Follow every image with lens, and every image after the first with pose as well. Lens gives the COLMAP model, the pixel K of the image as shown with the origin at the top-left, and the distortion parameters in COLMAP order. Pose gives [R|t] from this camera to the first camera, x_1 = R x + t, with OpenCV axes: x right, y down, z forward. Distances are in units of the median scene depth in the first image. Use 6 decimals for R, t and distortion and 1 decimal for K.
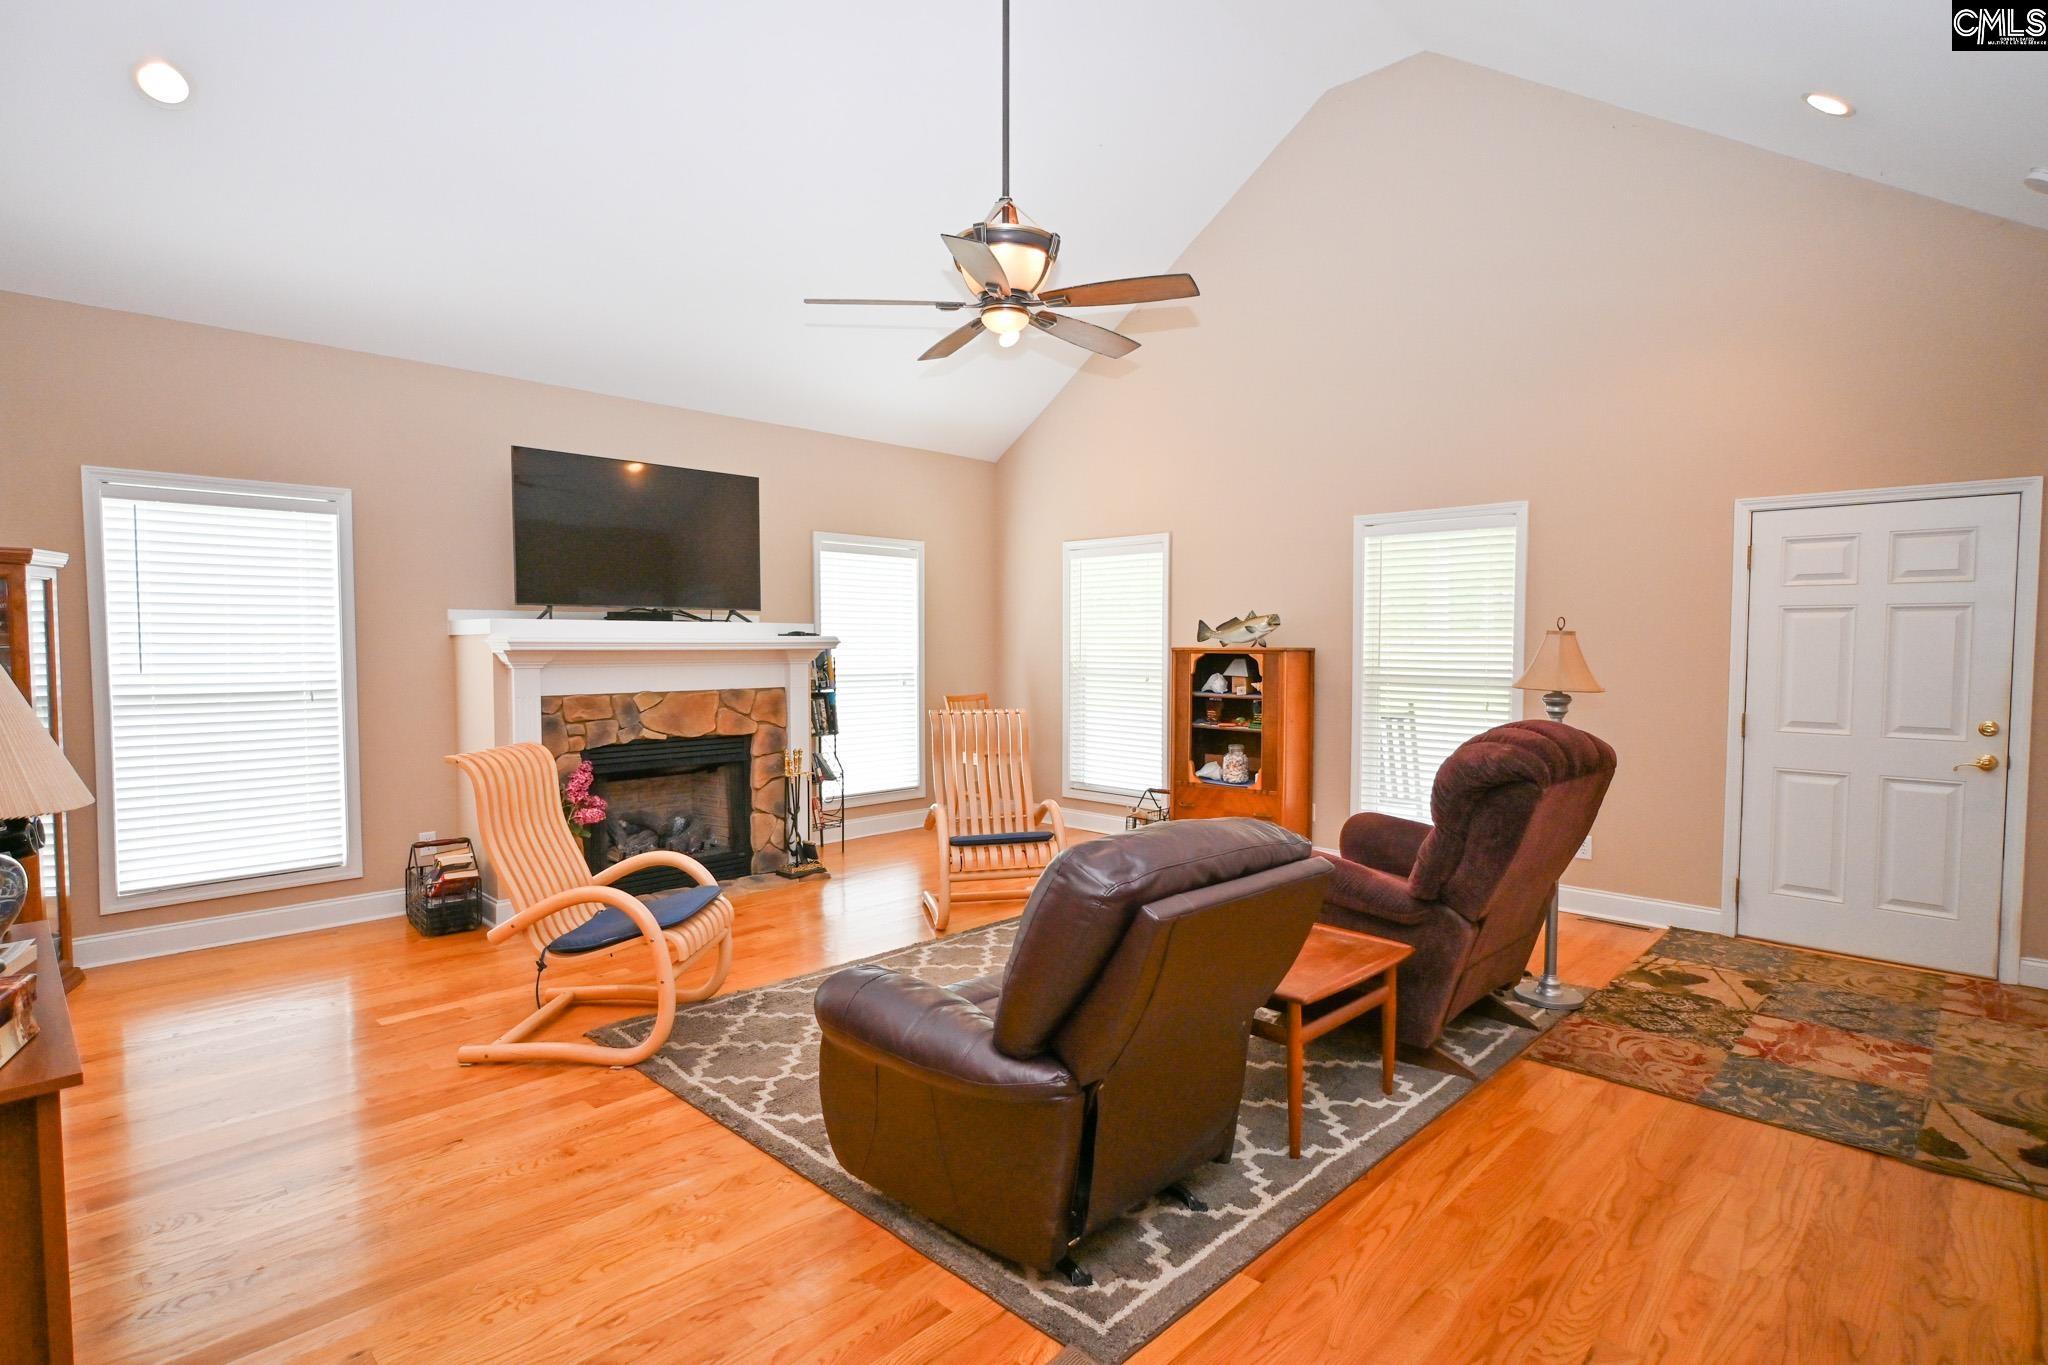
lens RADIAL K [[1005.2, 0, 1032.6], [0, 1005.2, 686.2], [0, 0, 1]] dist [-0.003221, 0.000047]
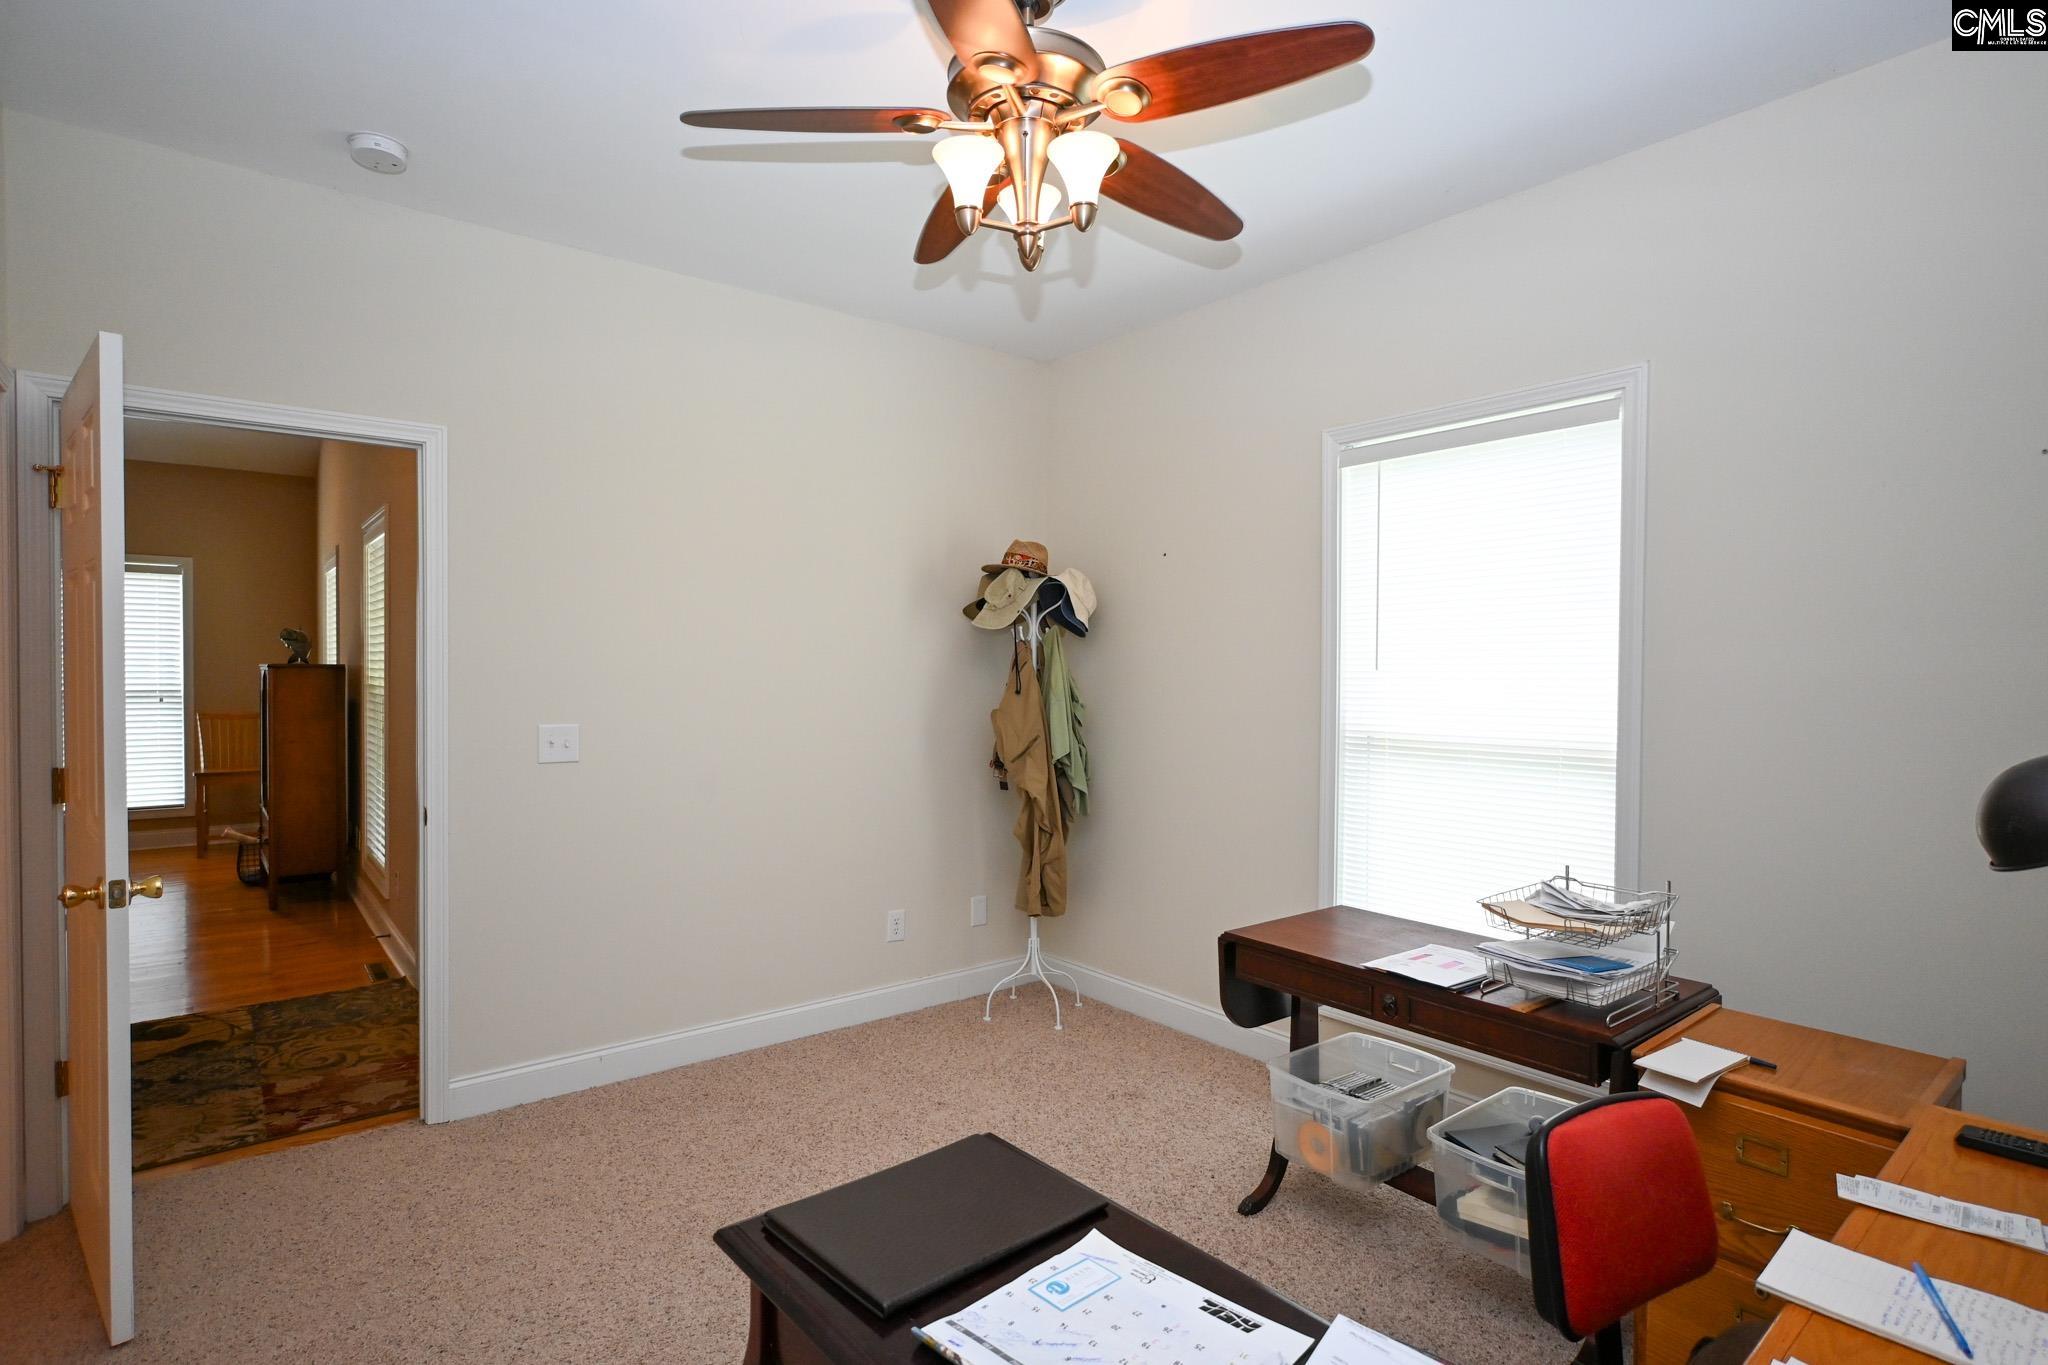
lens RADIAL K [[1032.8, 0, 1024.0], [0, 1032.8, 682.5], [0, 0, 1]] dist [-0.009052, -0.000125]
pose [[0.992831, 0.004089, -0.119456, 1.617317], [-0.007185, 0.999649, -0.025496, -0.002156], [0.119310, 0.026172, 0.992512, 0.196669]]
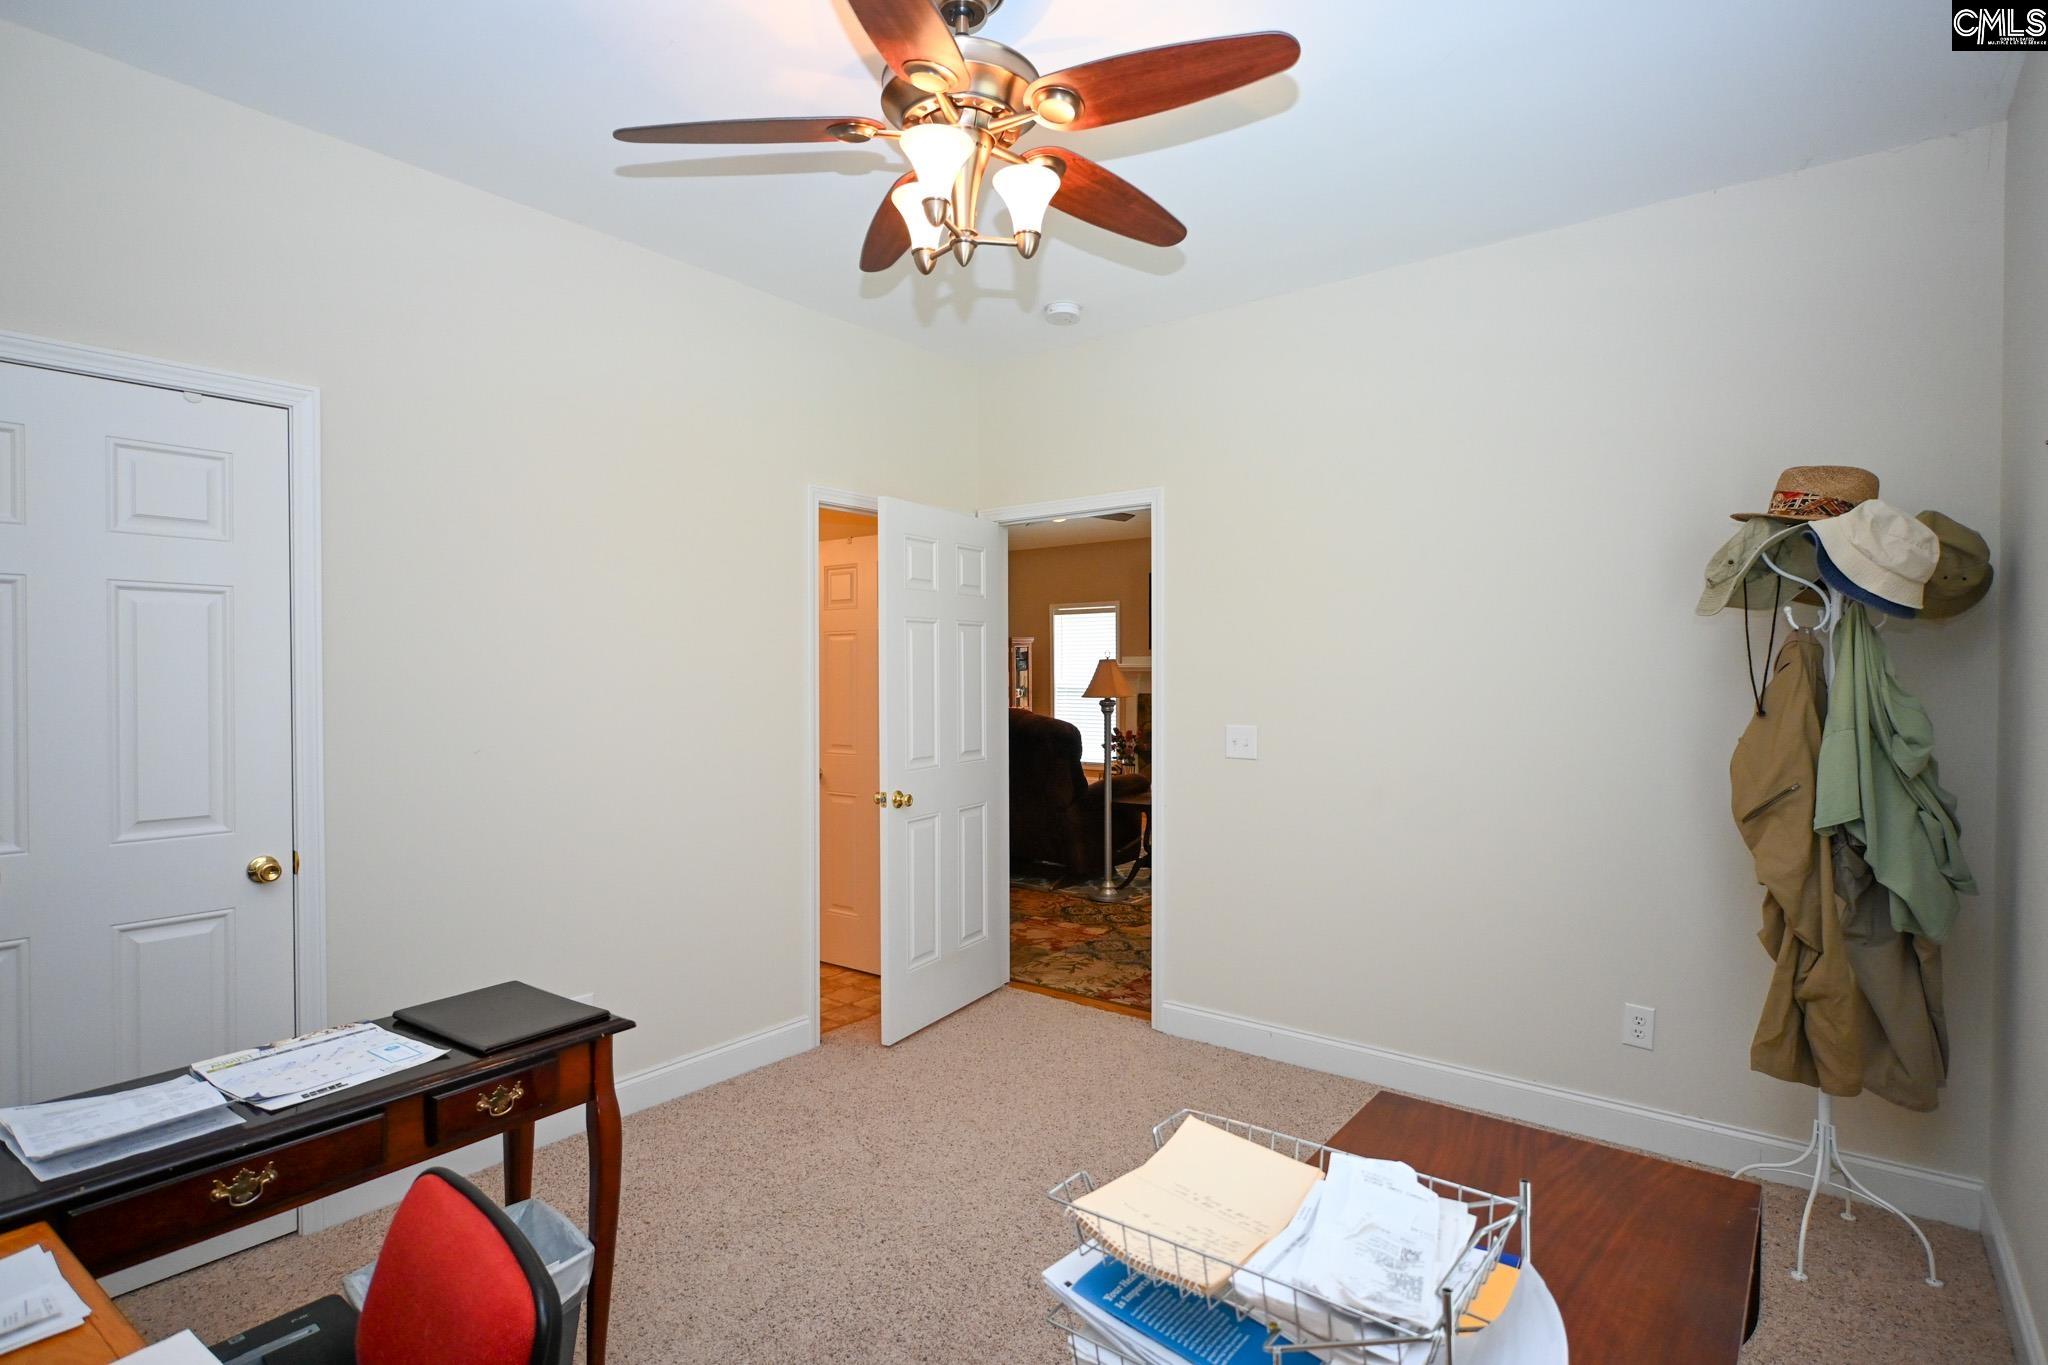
lens RADIAL K [[1043.0, 0, 1061.2], [0, 1043.0, 685.0], [0, 0, 1]] dist [0.000396, 0.000044]
pose [[0.148109, 0.014782, -0.988860, 2.076668], [-0.043575, 0.999015, 0.008407, -0.025485], [0.988011, 0.041845, 0.148608, 0.673452]]
